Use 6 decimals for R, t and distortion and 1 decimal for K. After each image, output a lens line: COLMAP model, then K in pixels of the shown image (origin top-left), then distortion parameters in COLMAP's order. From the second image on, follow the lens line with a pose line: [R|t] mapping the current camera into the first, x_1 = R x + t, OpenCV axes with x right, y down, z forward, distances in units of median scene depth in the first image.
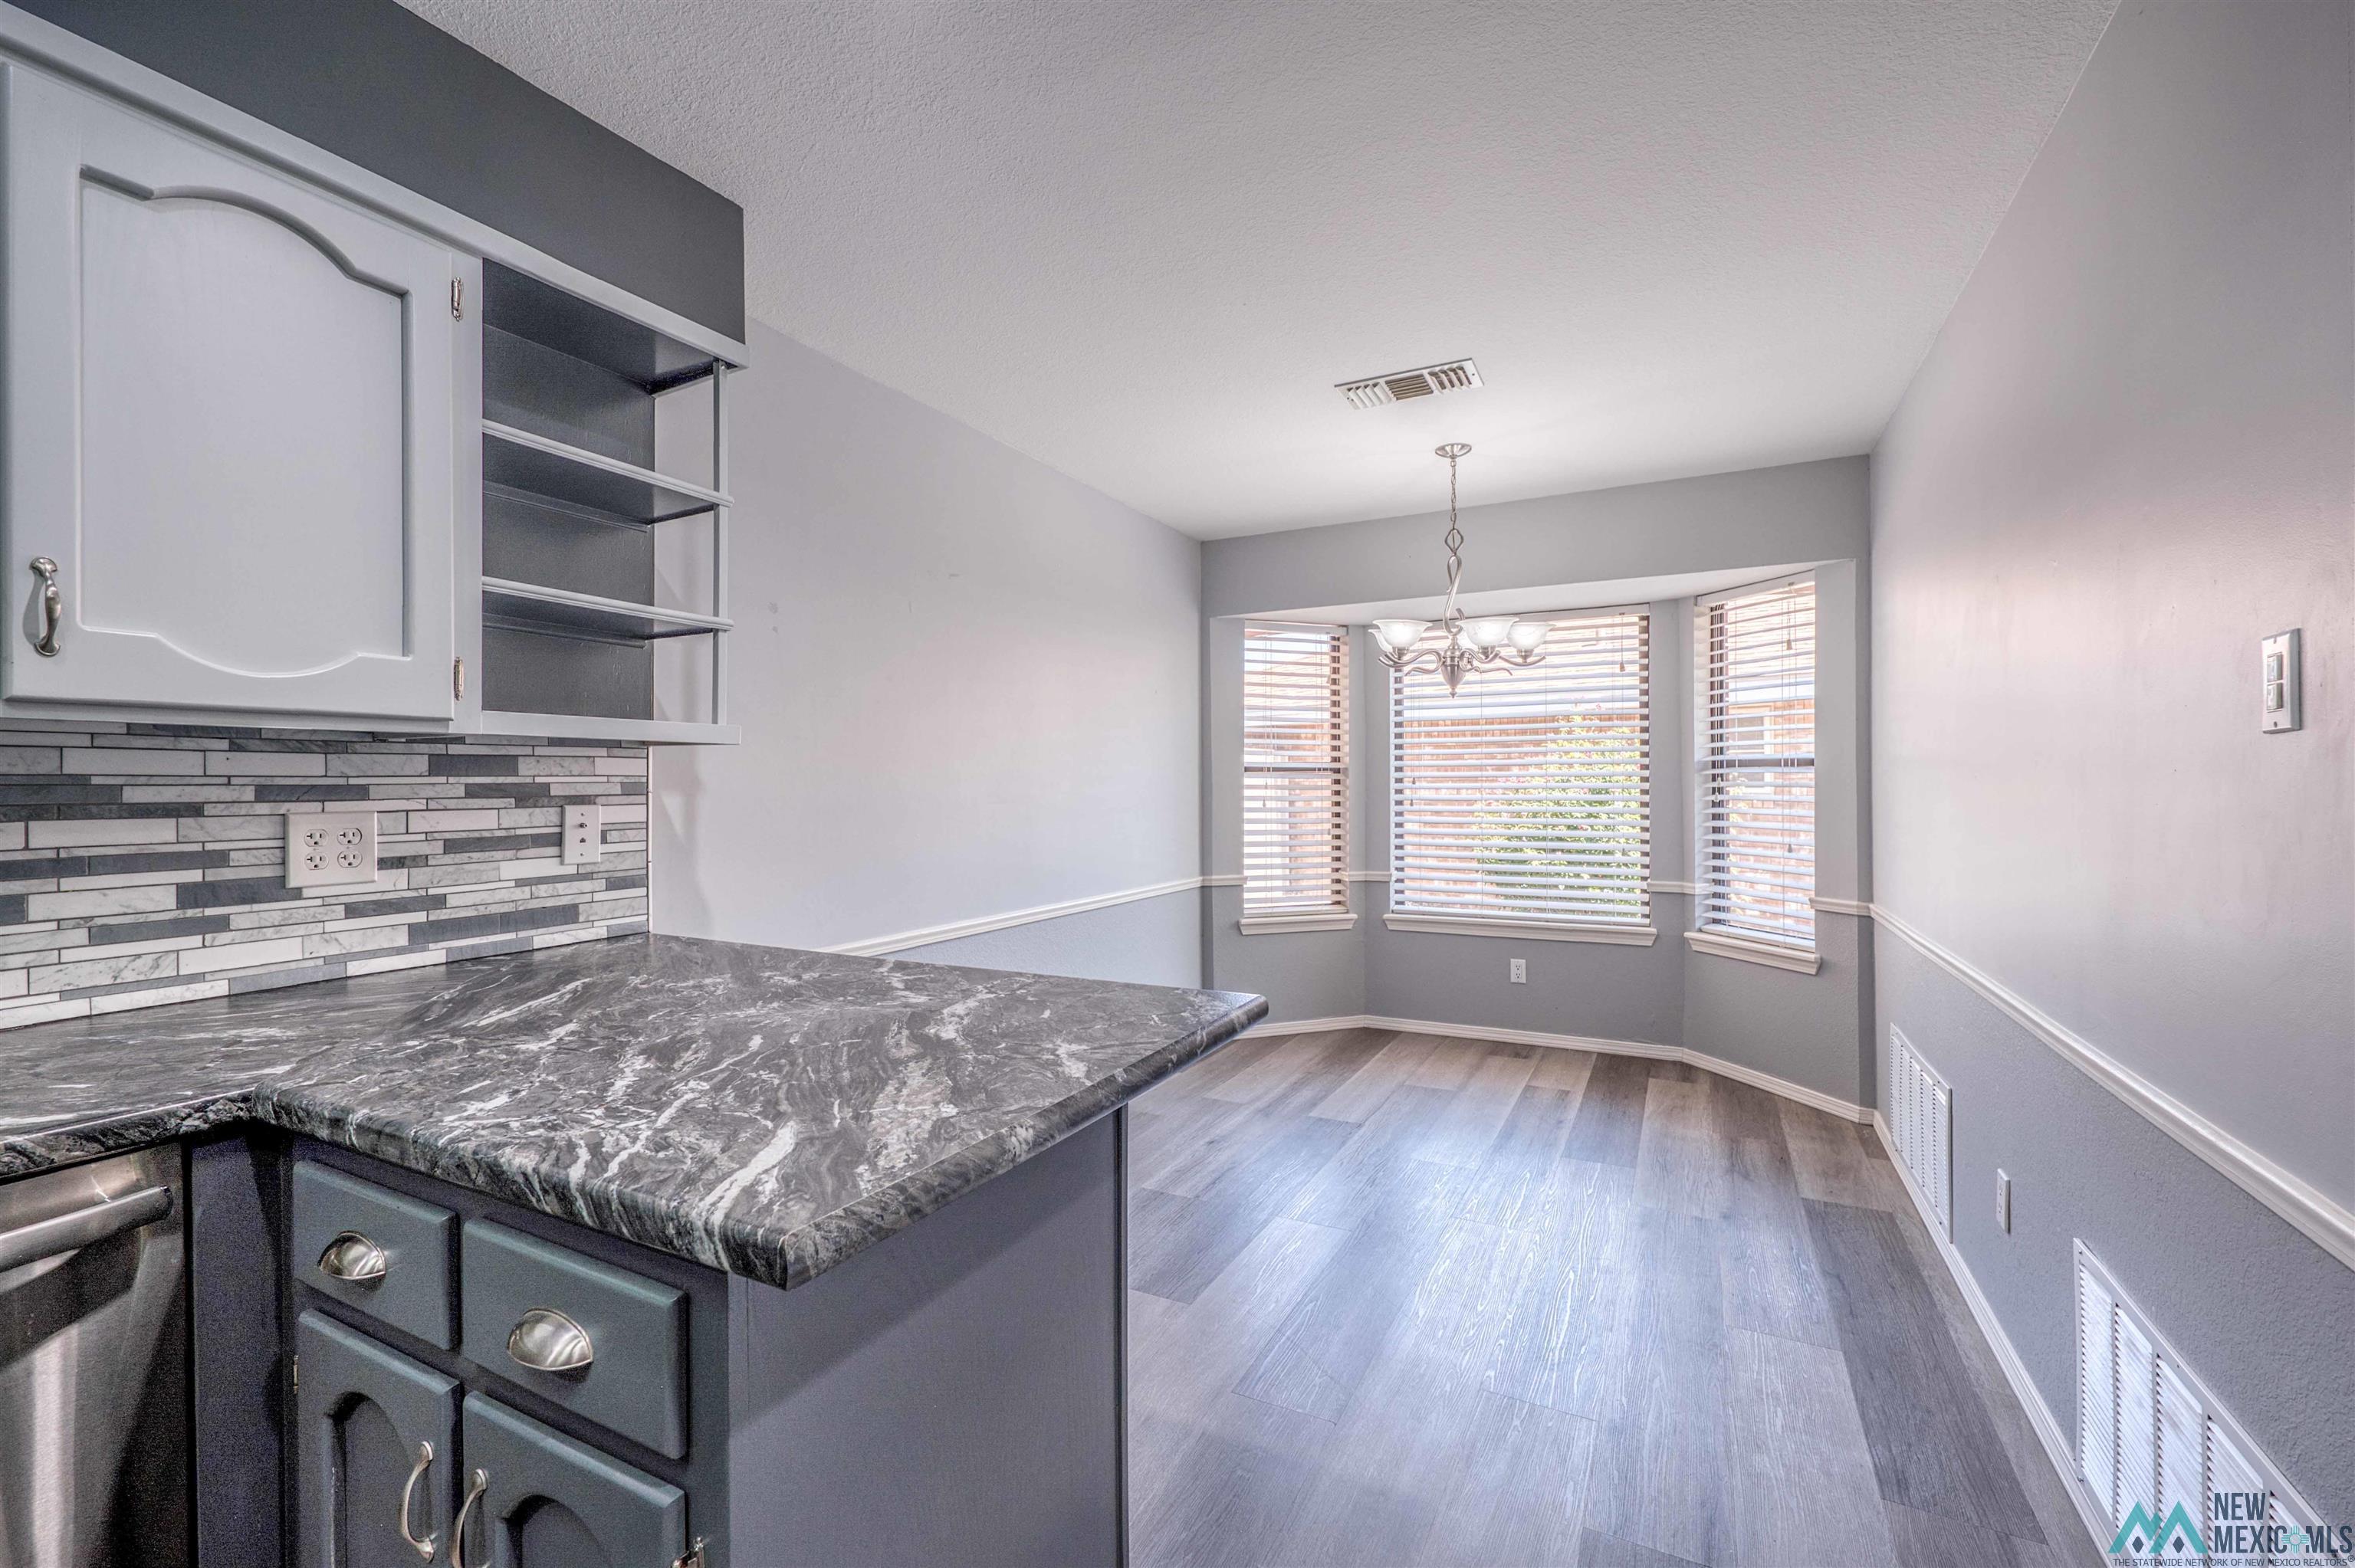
lens RADIAL K [[998.3, 0, 1174.1], [0, 998.3, 797.6], [0, 0, 1]] dist [-0.000196, 0.001044]
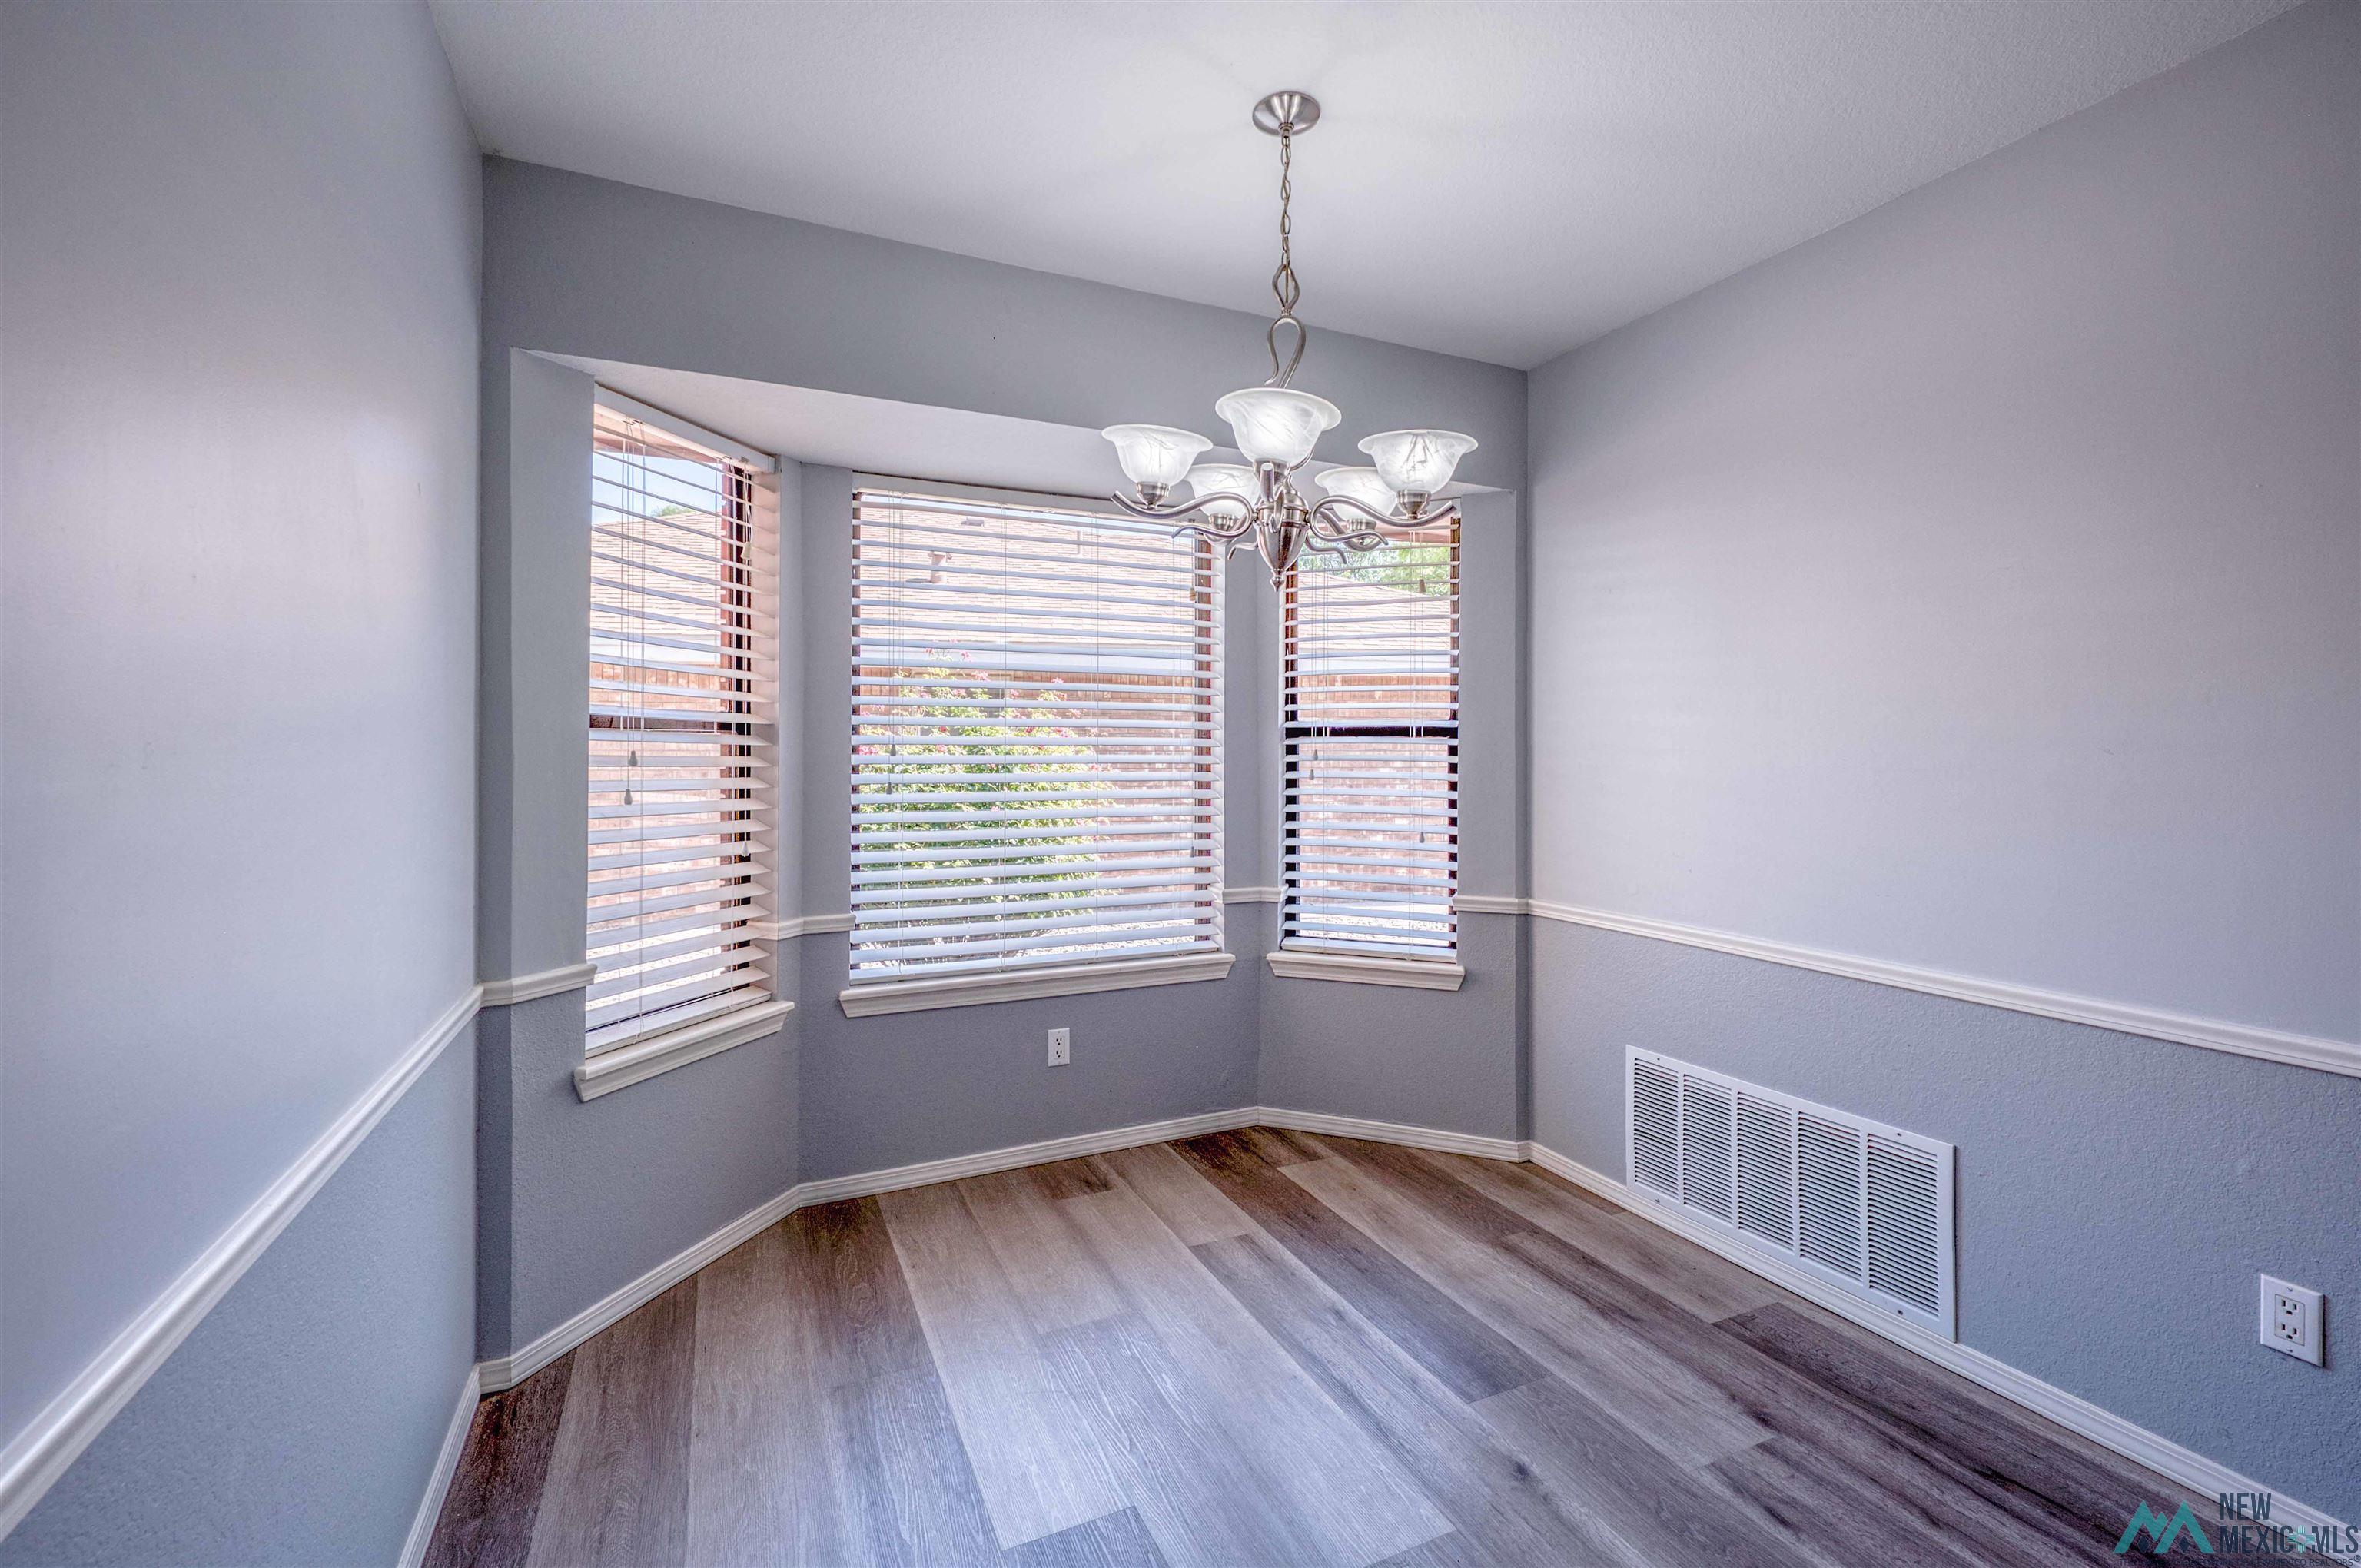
lens RADIAL K [[1001.0, 0, 1176.6], [0, 1001.0, 756.3], [0, 0, 1]] dist [-0.000196, 0.001044]
pose [[0.610444, 0.004059, 0.792049, -0.131612], [0.006742, 0.999924, -0.010320, -0.007049], [-0.792030, 0.011640, 0.610371, 0.587867]]
